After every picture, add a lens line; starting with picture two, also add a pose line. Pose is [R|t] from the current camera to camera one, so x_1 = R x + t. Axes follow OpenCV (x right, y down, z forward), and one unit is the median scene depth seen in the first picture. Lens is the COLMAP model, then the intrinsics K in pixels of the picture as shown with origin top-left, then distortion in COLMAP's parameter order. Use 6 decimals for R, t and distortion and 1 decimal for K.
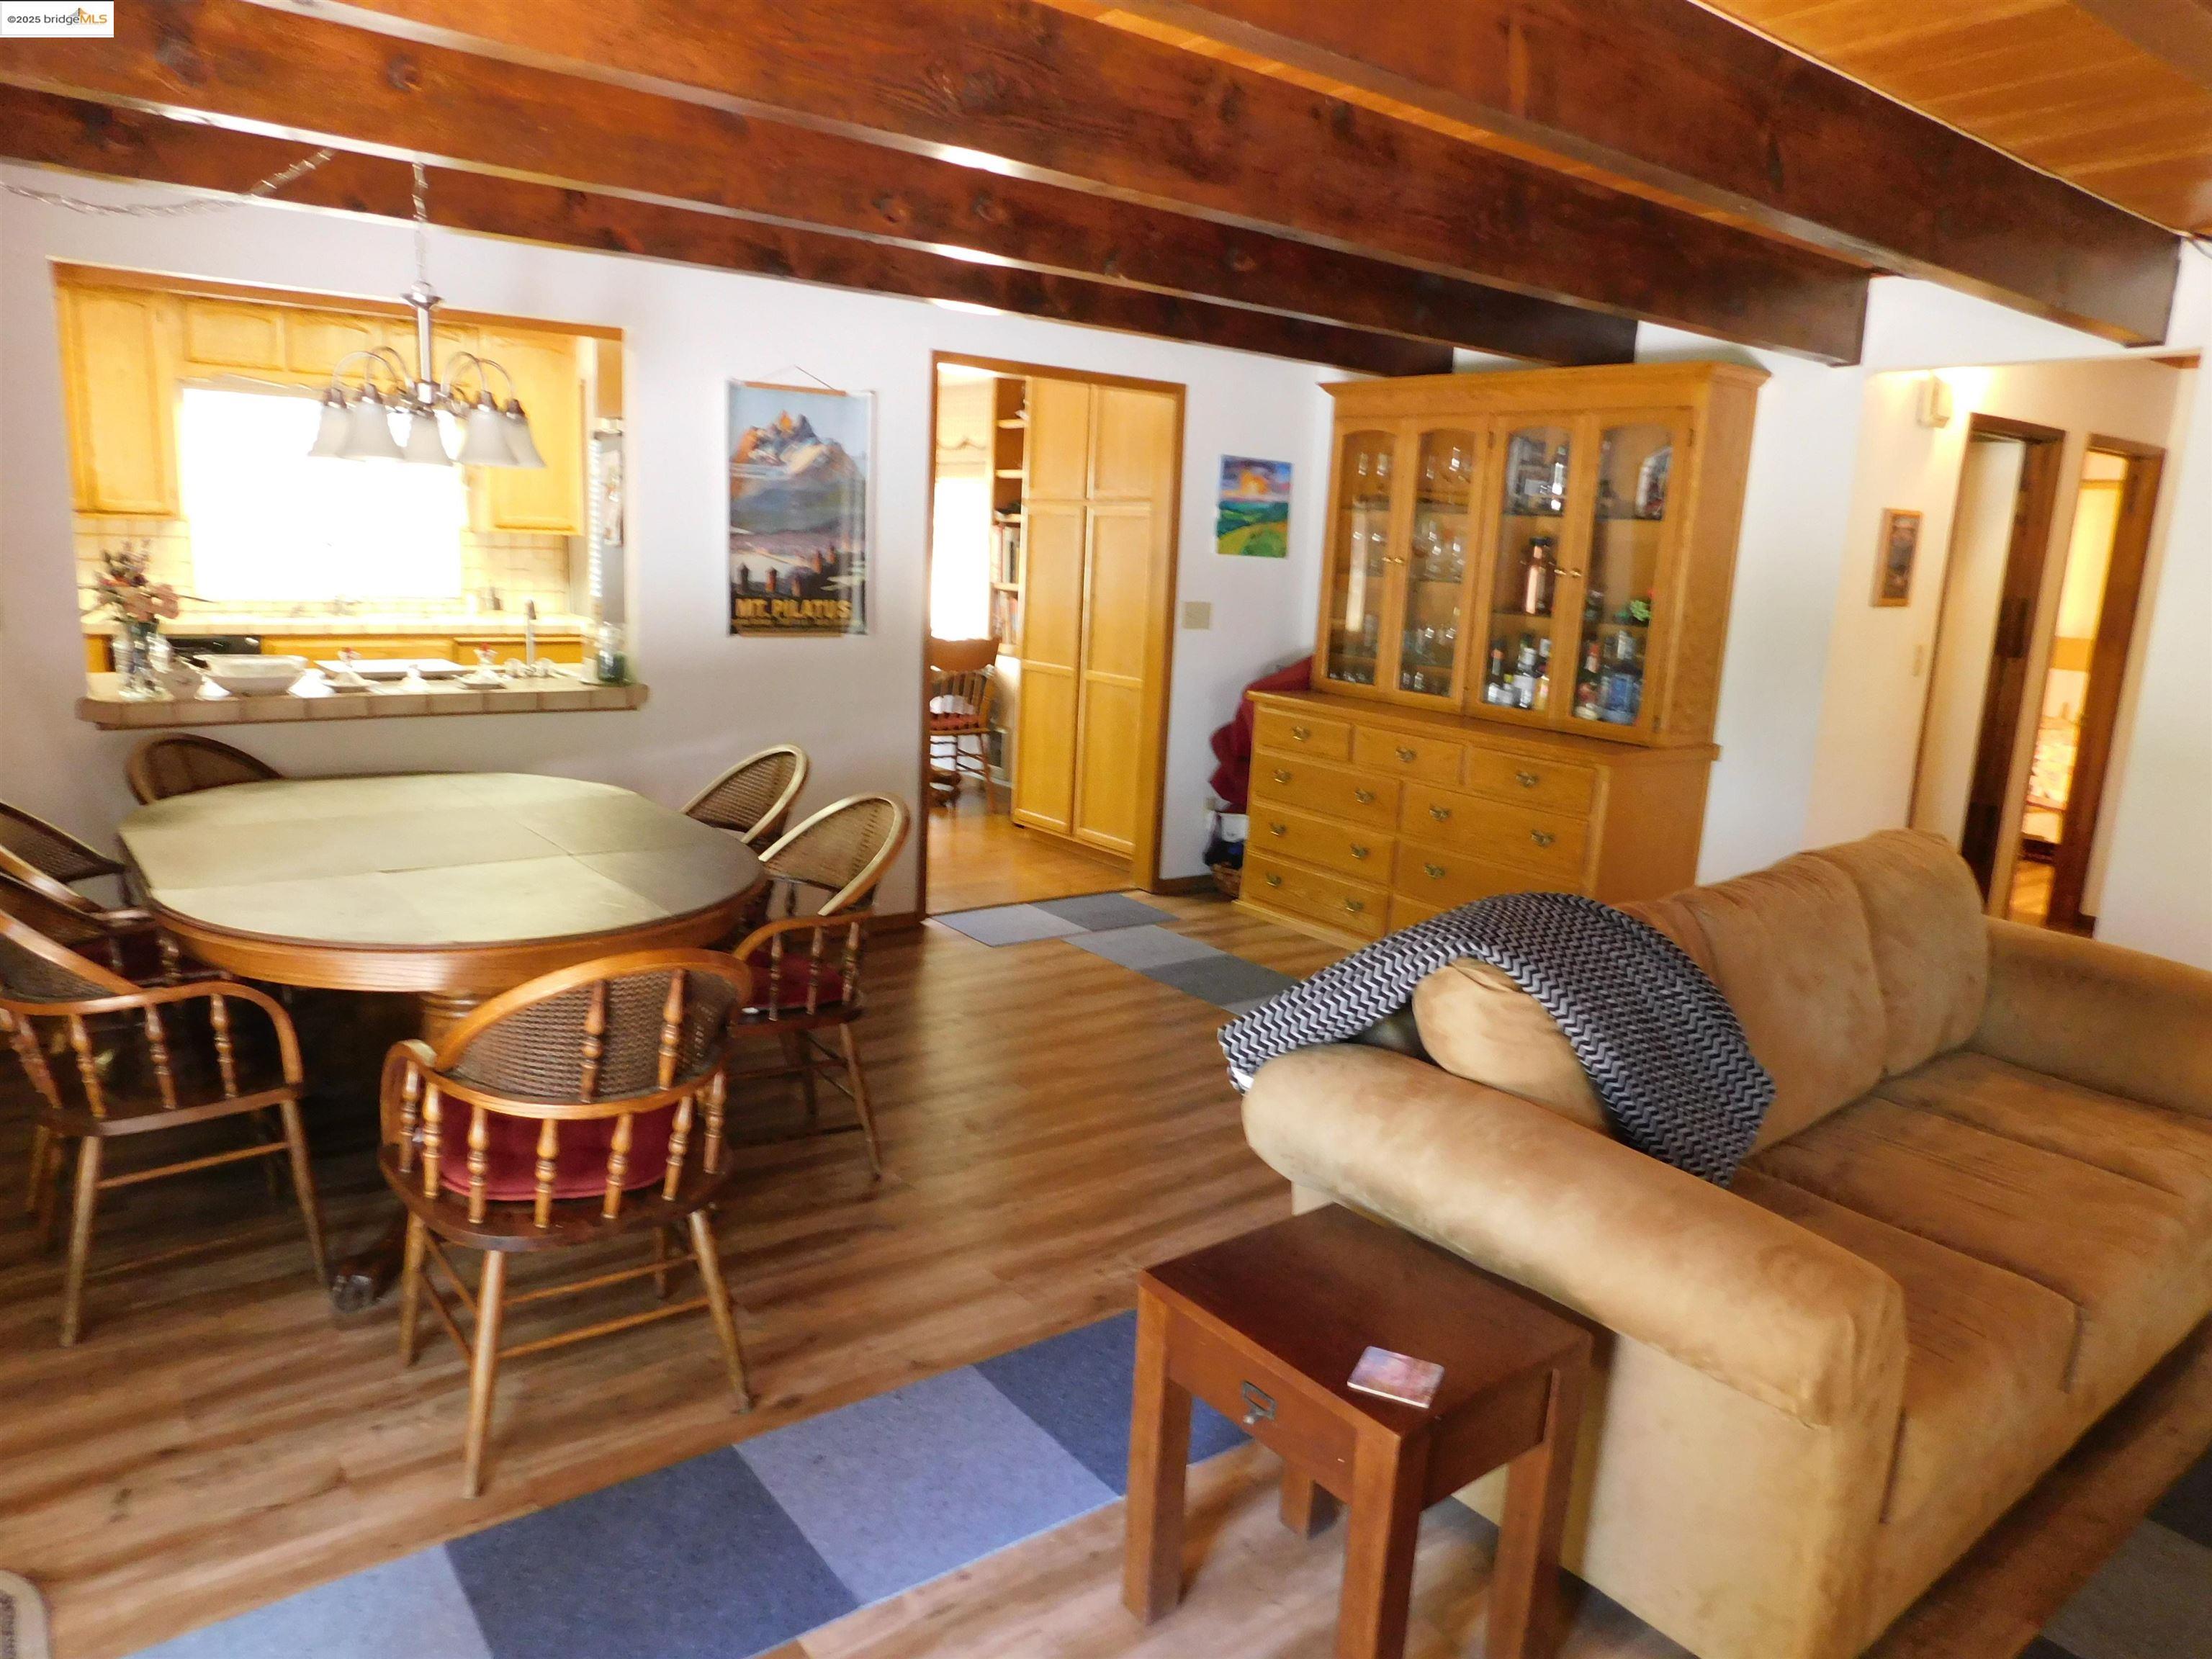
lens RADIAL K [[1452.5, 0, 1106.5], [0, 1452.5, 830.6], [0, 0, 1]] dist [-0.035903, 0.022574]
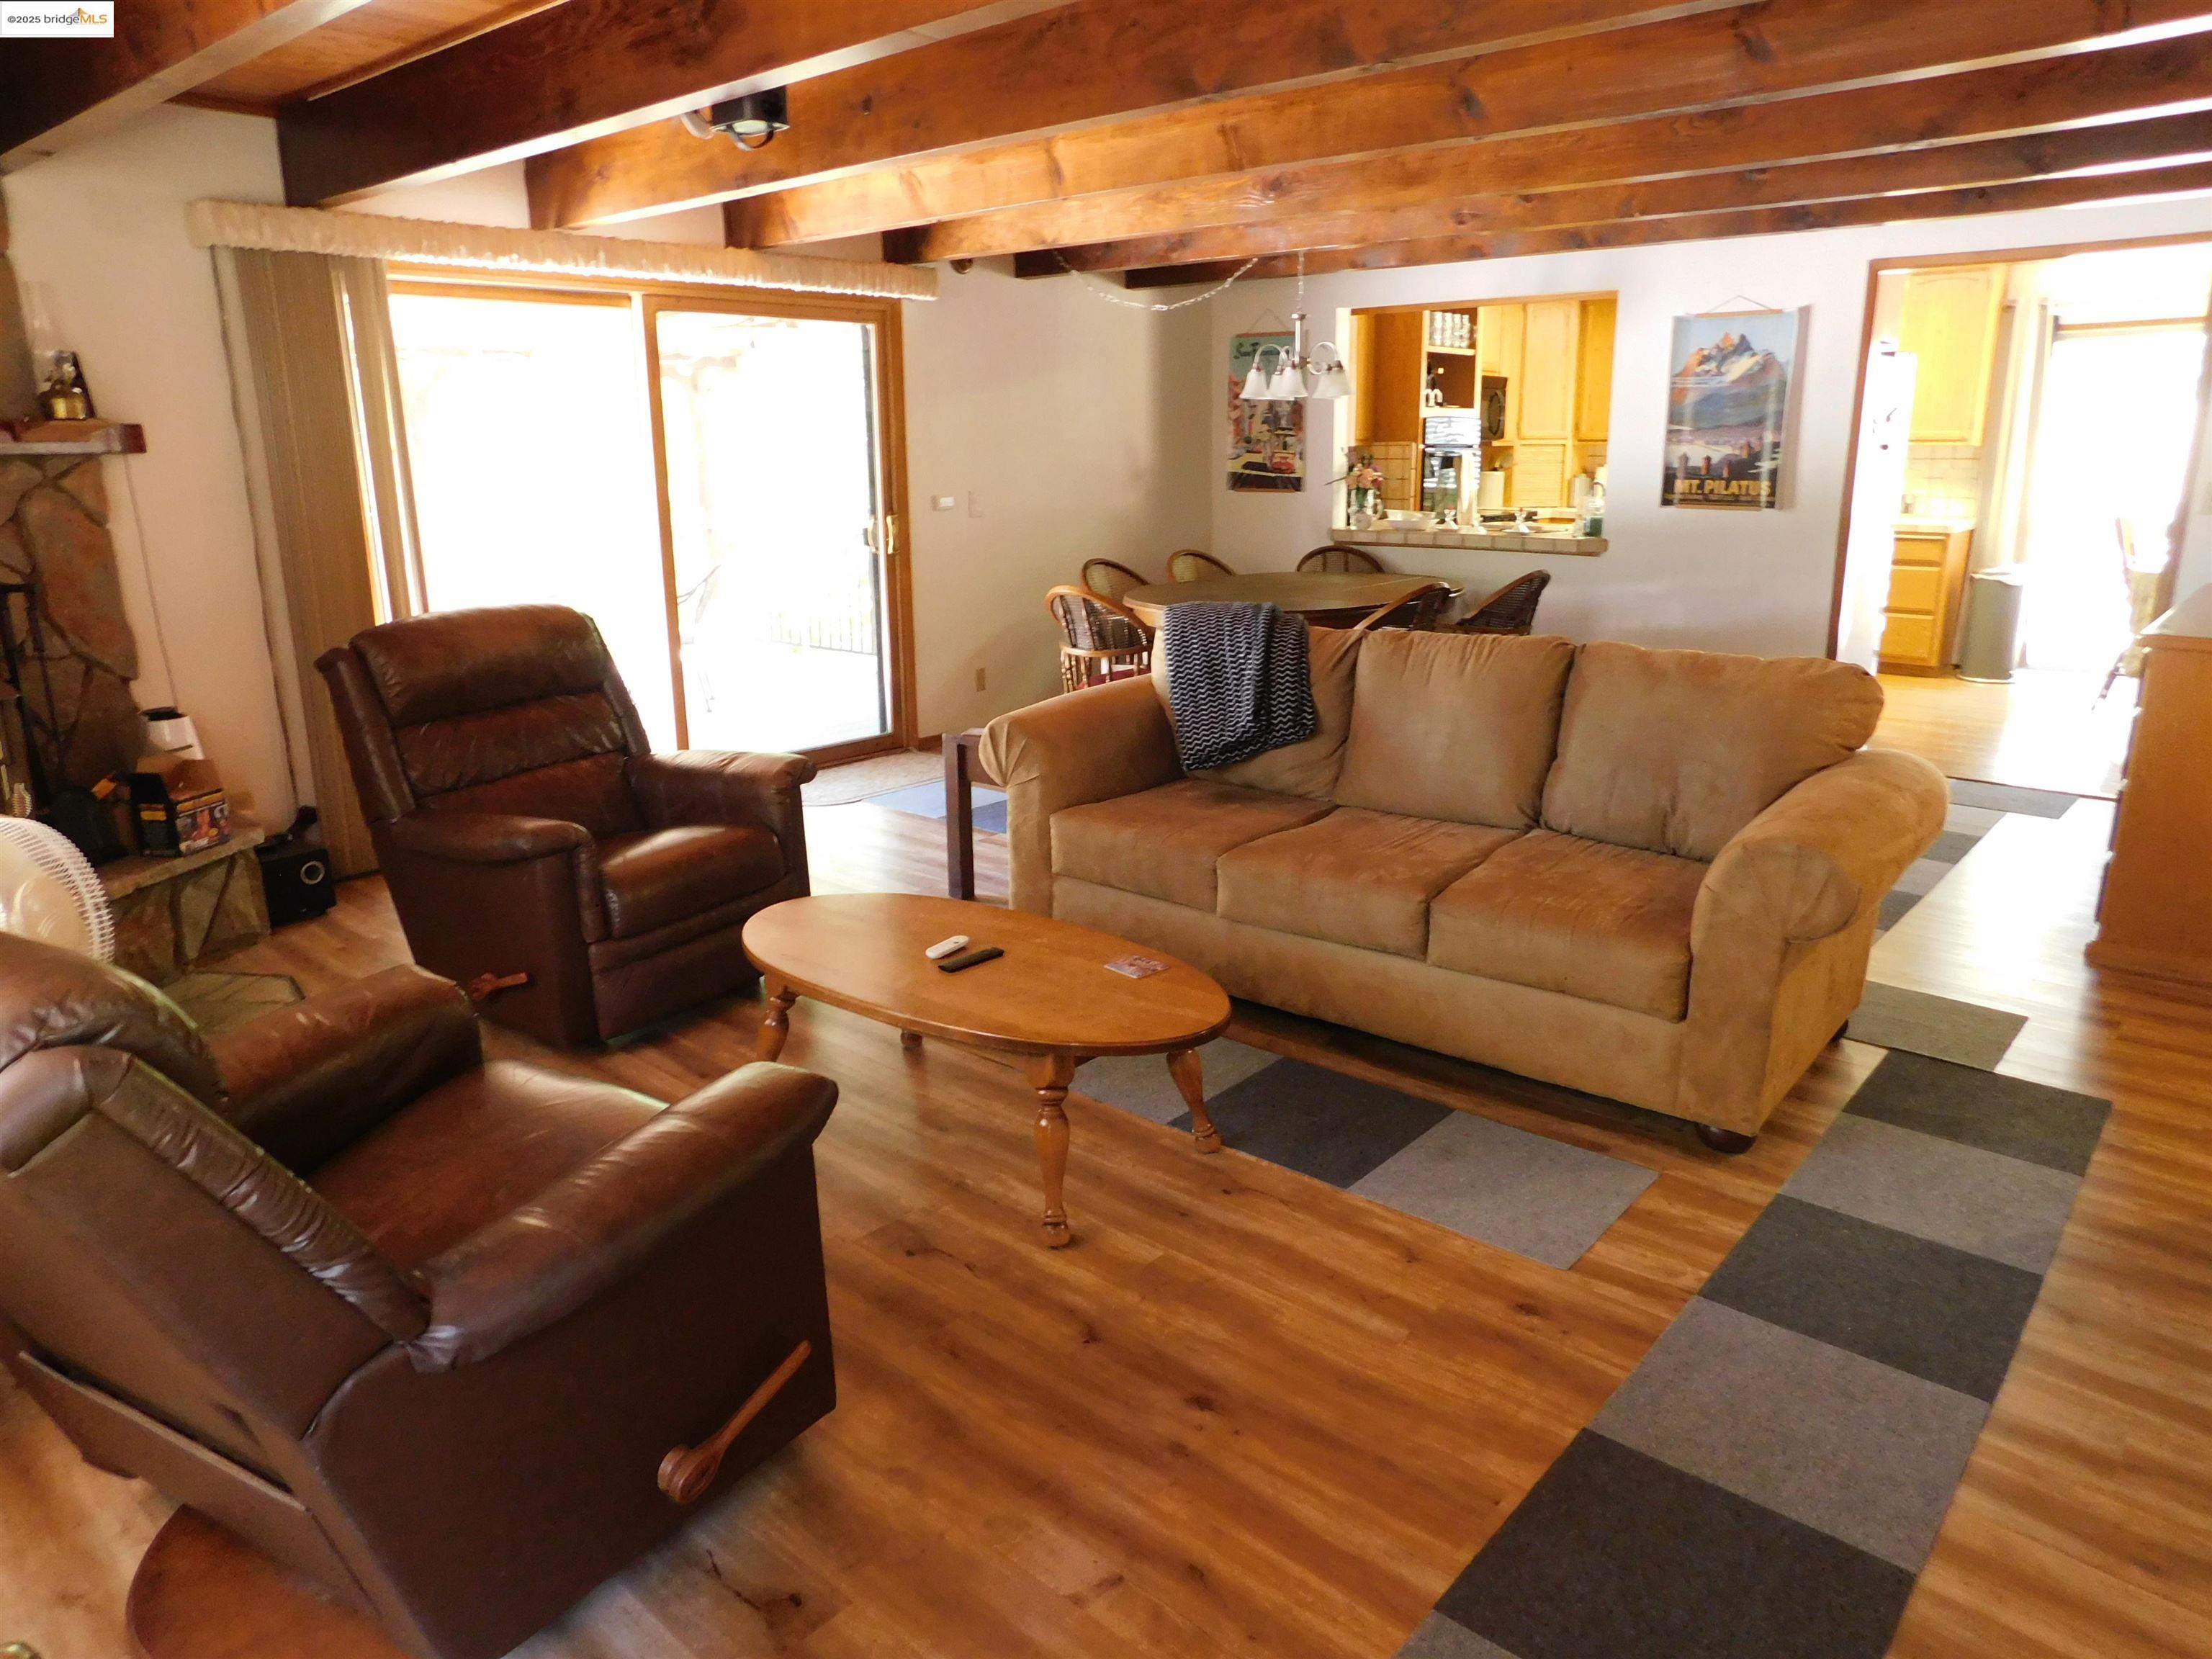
lens RADIAL K [[1452.5, 0, 1106.4], [0, 1452.5, 828.1], [0, 0, 1]] dist [-0.035903, 0.022574]
pose [[0.199133, 0.204621, -0.958372, 0.983230], [-0.179115, 0.969083, 0.169691, 0.021692], [0.963465, 0.137867, 0.229627, 0.222392]]
